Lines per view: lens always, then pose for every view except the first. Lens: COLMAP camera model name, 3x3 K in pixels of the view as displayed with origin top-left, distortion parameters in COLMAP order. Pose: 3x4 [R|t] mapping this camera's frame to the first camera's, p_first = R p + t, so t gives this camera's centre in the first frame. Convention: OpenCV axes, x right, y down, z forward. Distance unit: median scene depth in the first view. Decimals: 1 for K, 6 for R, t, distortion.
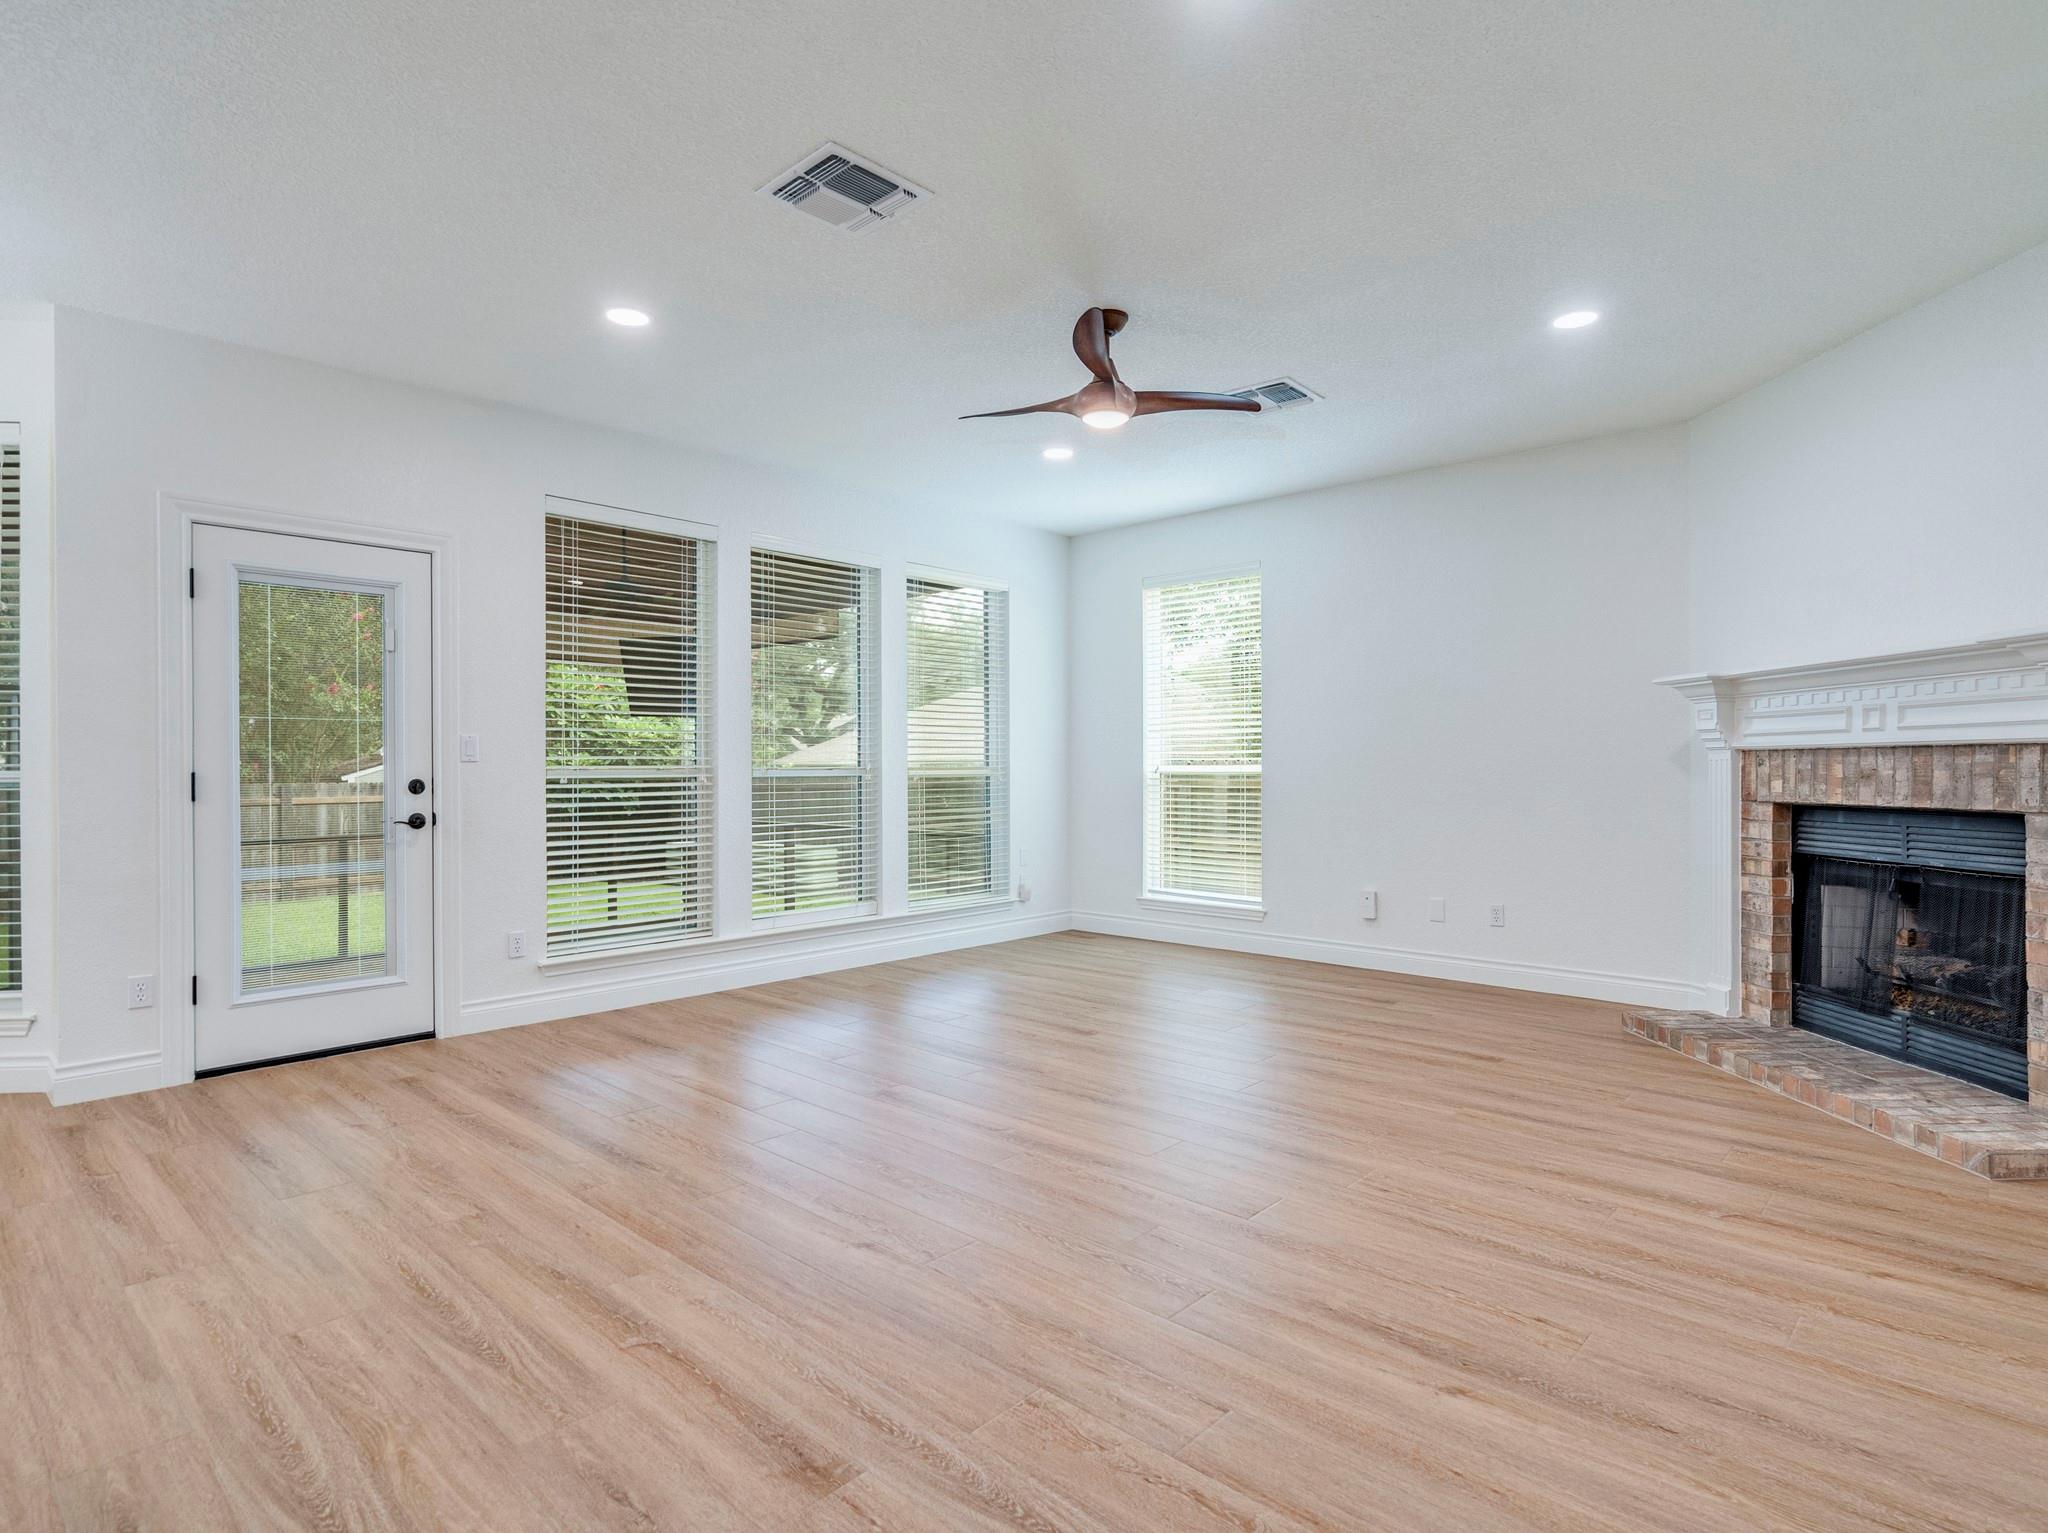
lens RADIAL K [[1052.4, 0, 1024.0], [0, 1052.4, 766.5], [0, 0, 1]] dist [-0.001407, -0.000913]
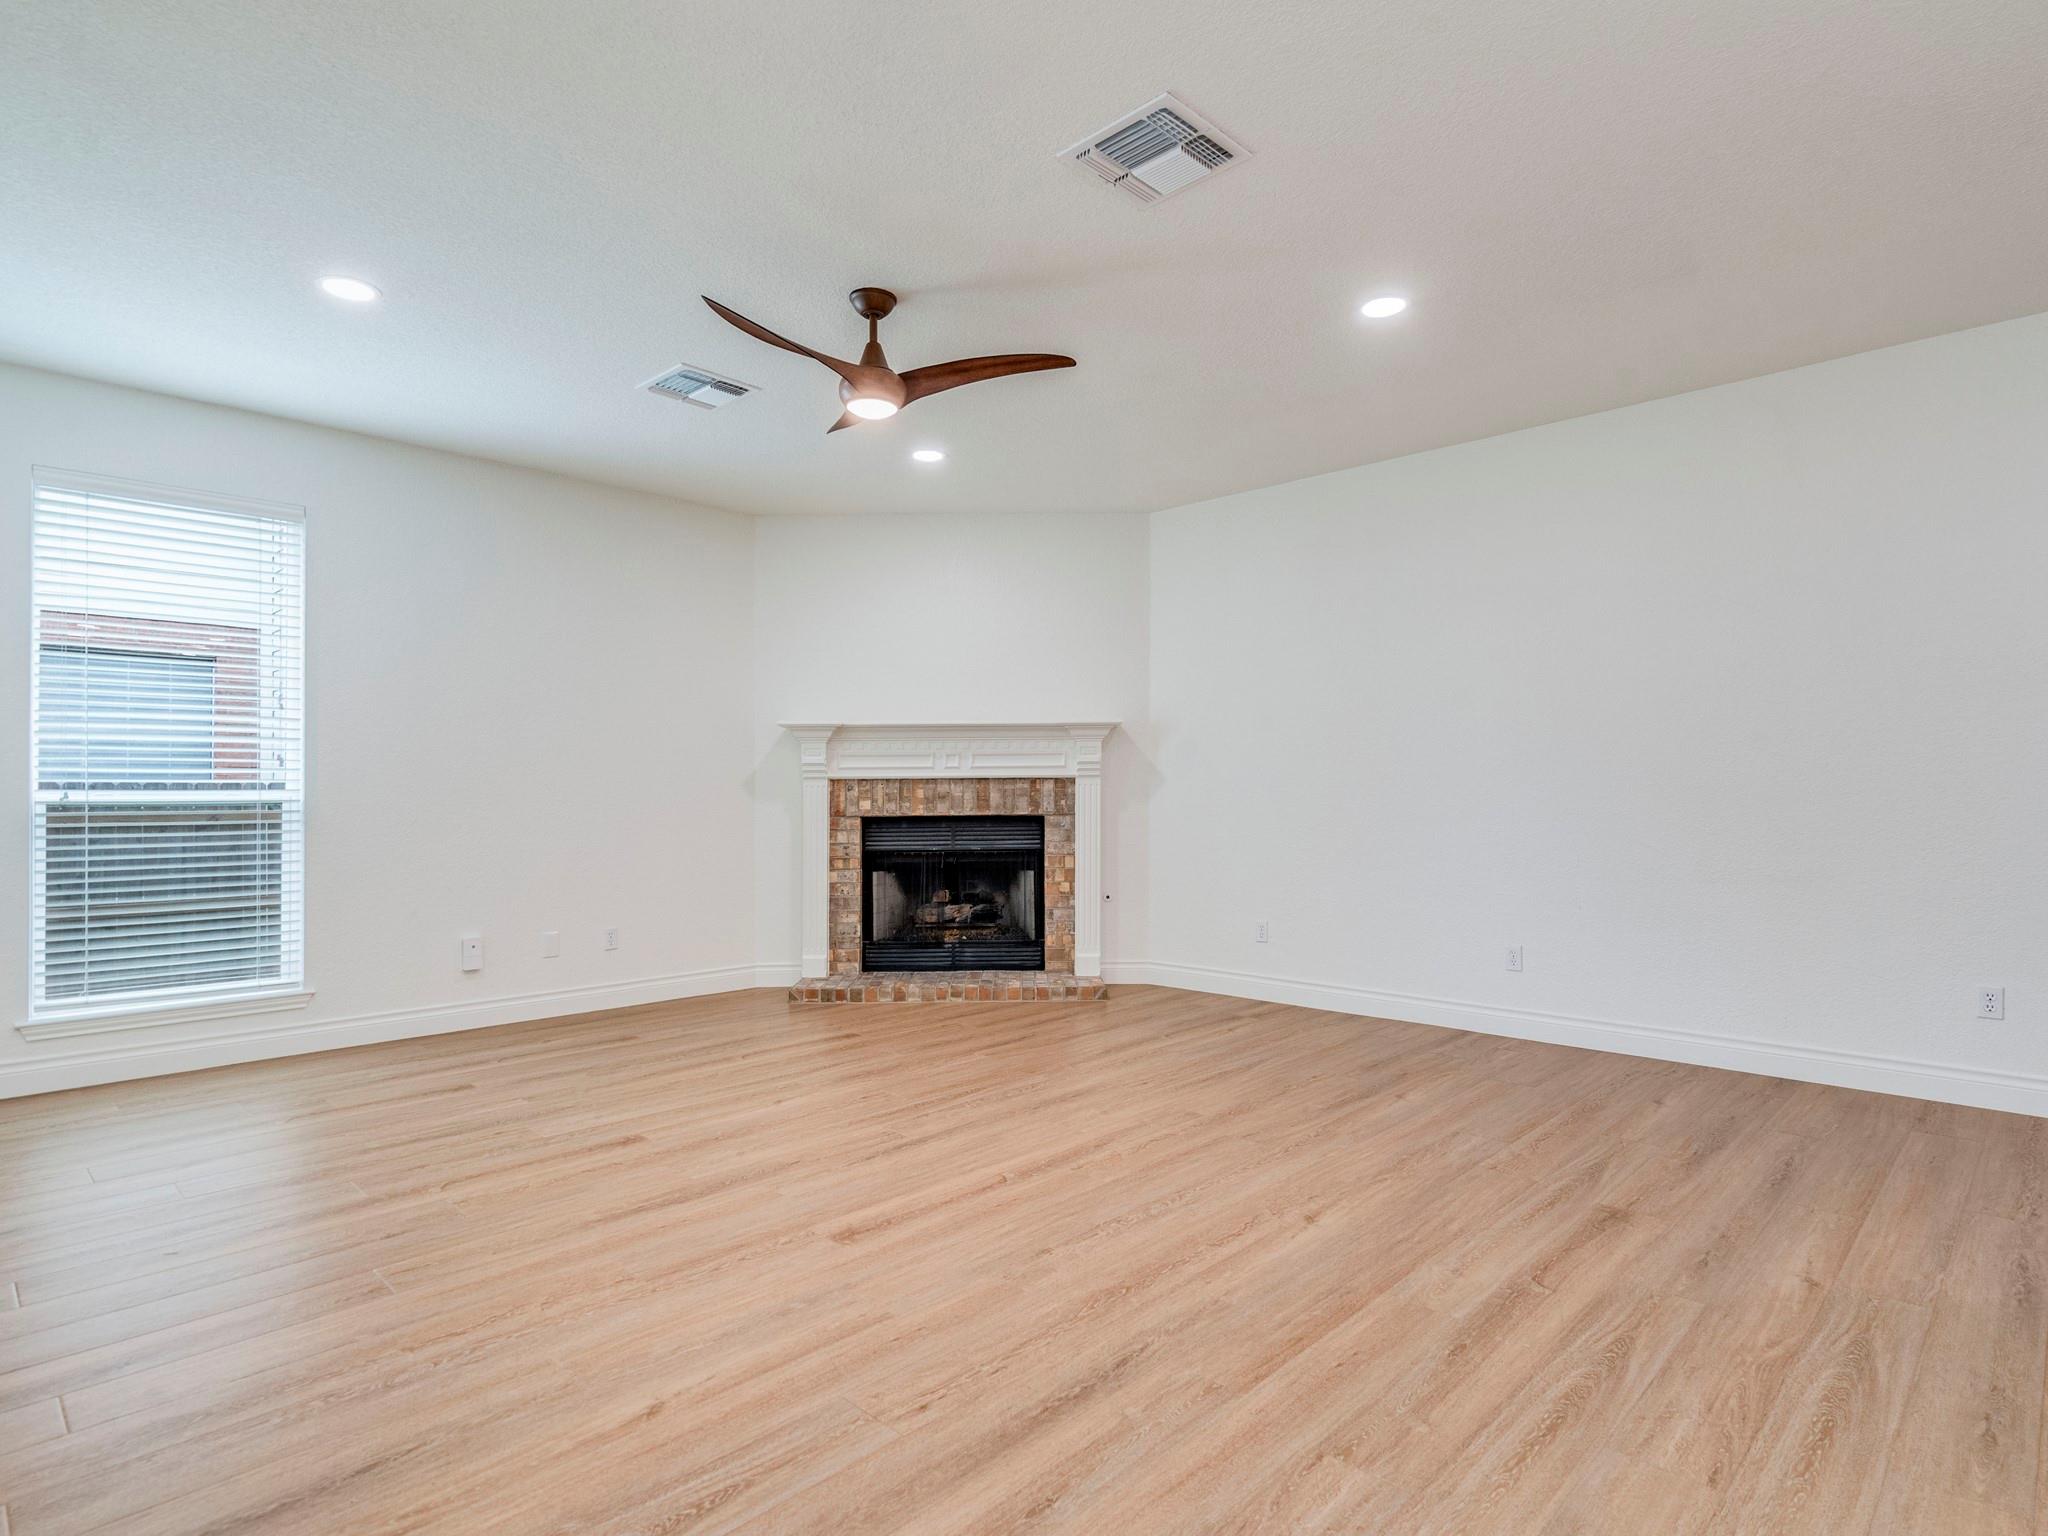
lens RADIAL K [[1099.6, 0, 1019.3], [0, 1099.6, 782.5], [0, 0, 1]] dist [-0.004513, -0.000200]
pose [[0.032864, 0.012276, 0.999384, -1.017244], [0.005010, 0.999910, -0.012447, 0.010357], [-0.999447, 0.005416, 0.032799, 0.980364]]
